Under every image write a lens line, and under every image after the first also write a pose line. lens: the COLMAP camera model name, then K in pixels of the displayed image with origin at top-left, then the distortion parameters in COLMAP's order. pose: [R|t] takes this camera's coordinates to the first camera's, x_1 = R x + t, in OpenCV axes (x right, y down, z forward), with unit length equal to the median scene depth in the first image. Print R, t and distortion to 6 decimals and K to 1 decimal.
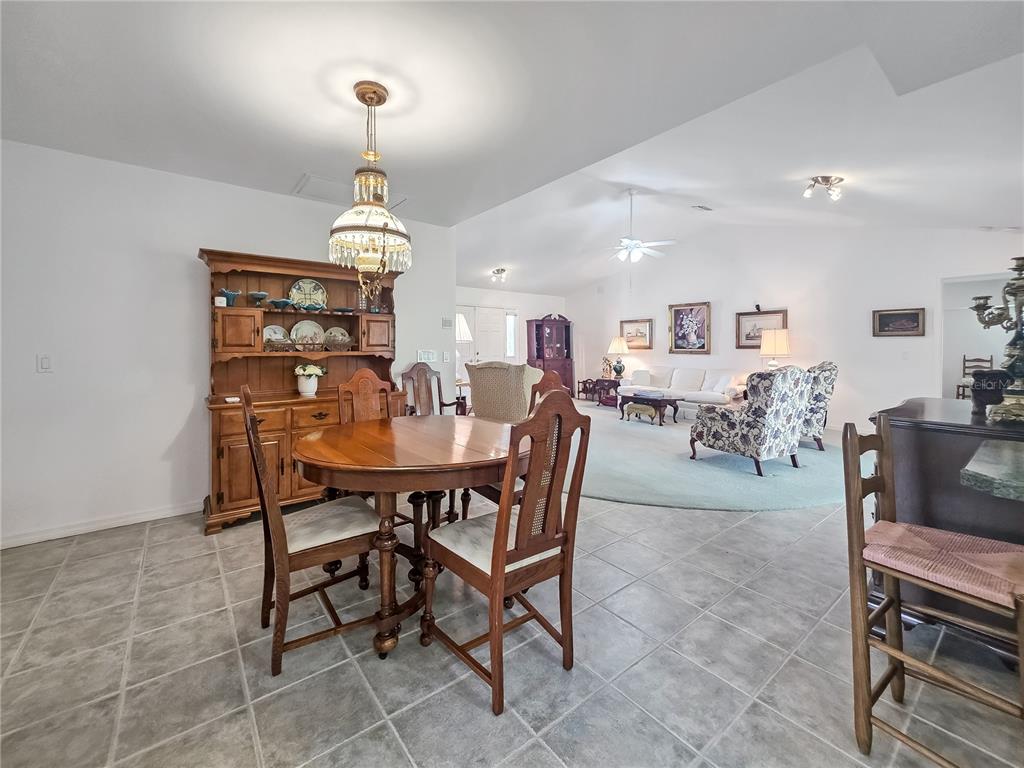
lens RADIAL K [[414.0, 0, 503.0], [0, 414.0, 355.4], [0, 0, 1]] dist [-0.009074, -0.000139]
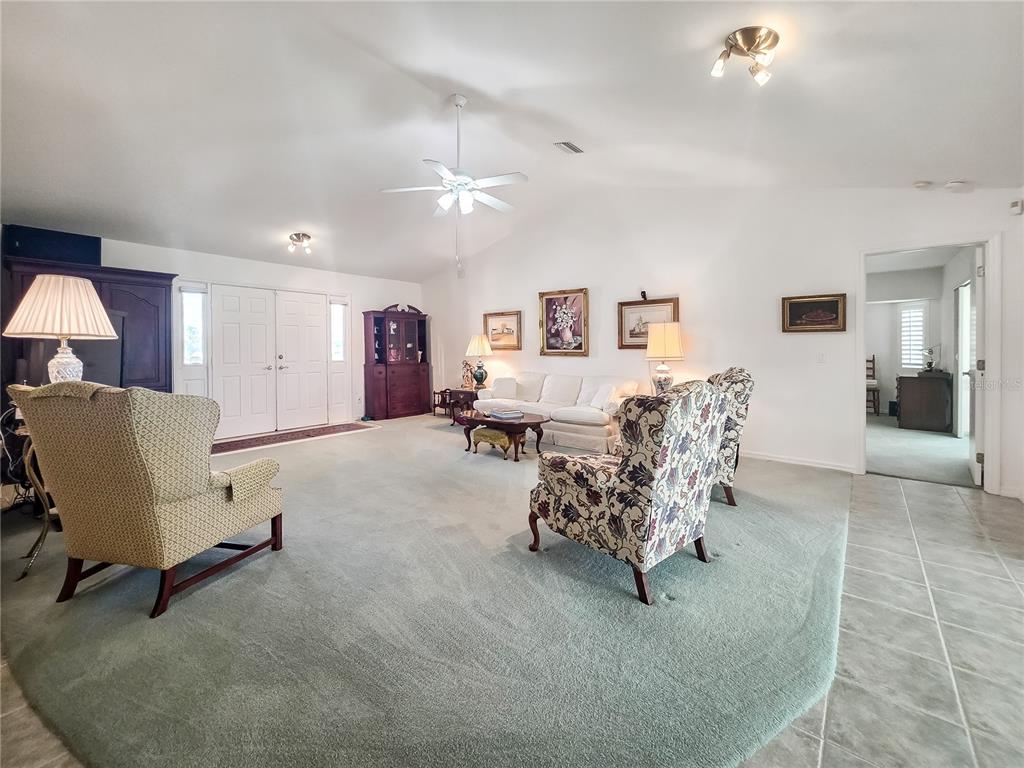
lens RADIAL K [[414.0, 0, 499.3], [0, 414.0, 354.3], [0, 0, 1]] dist [-0.009074, -0.000139]
pose [[0.978500, -0.006239, 0.206154, 0.240718], [0.007338, 0.999963, -0.004570, -0.005867], [-0.206117, 0.005985, 0.978509, 0.373455]]
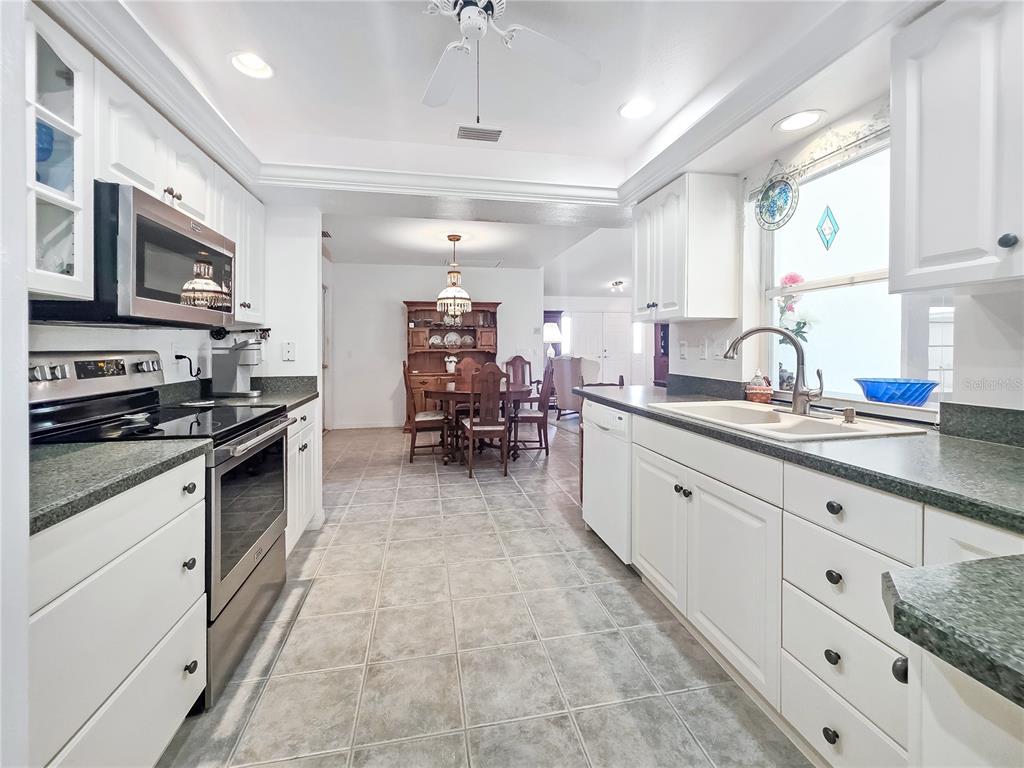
lens RADIAL K [[414.0, 0, 504.4], [0, 414.0, 353.7], [0, 0, 1]] dist [-0.009074, -0.000139]
pose [[0.890442, 0.005019, -0.455069, 0.351090], [-0.004659, 0.999987, 0.001912, 0.004285], [0.455073, 0.000417, 0.890454, -0.333322]]
